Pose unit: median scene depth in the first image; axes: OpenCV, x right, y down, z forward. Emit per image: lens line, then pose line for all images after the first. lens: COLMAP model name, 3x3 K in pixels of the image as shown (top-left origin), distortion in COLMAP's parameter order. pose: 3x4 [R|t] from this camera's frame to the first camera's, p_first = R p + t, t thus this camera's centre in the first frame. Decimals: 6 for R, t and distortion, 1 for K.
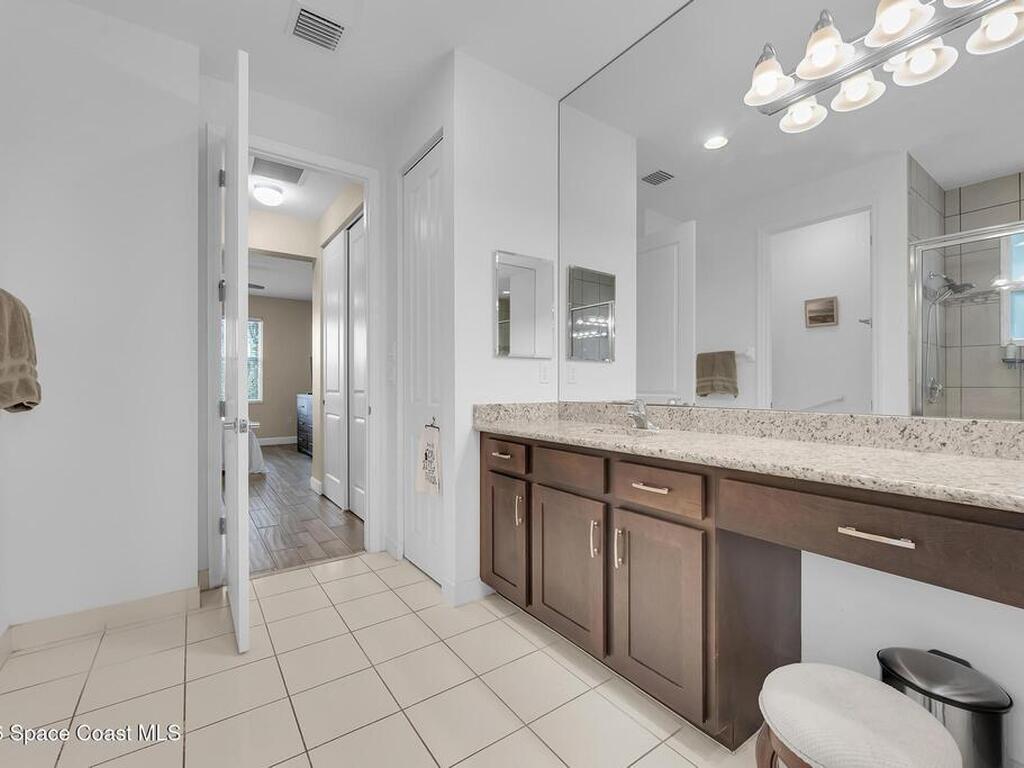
lens RADIAL K [[448.8, 0, 500.9], [0, 448.8, 383.8], [0, 0, 1]] dist [-0.000439, -0.000292]
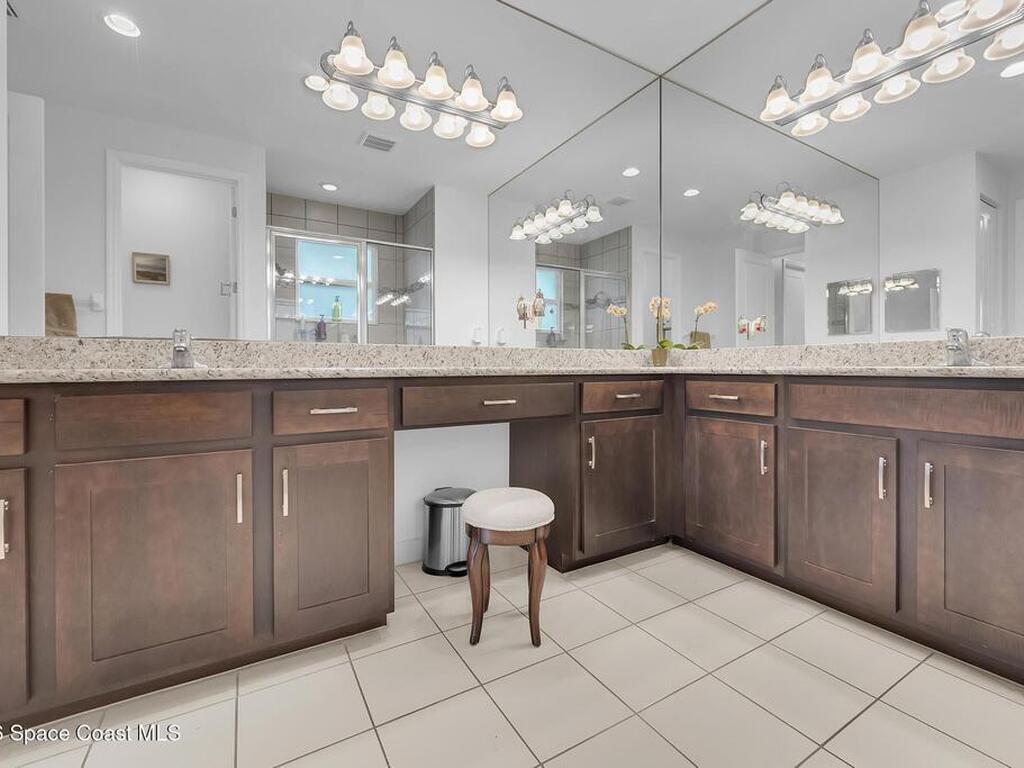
lens RADIAL K [[454.9, 0, 516.3], [0, 454.9, 367.9], [0, 0, 1]] dist [-0.001193, -0.000309]
pose [[0.069247, -0.004292, 0.997590, -0.327442], [-0.003801, 0.999982, 0.004566, 0.073421], [-0.997592, -0.004108, 0.069230, 0.297379]]
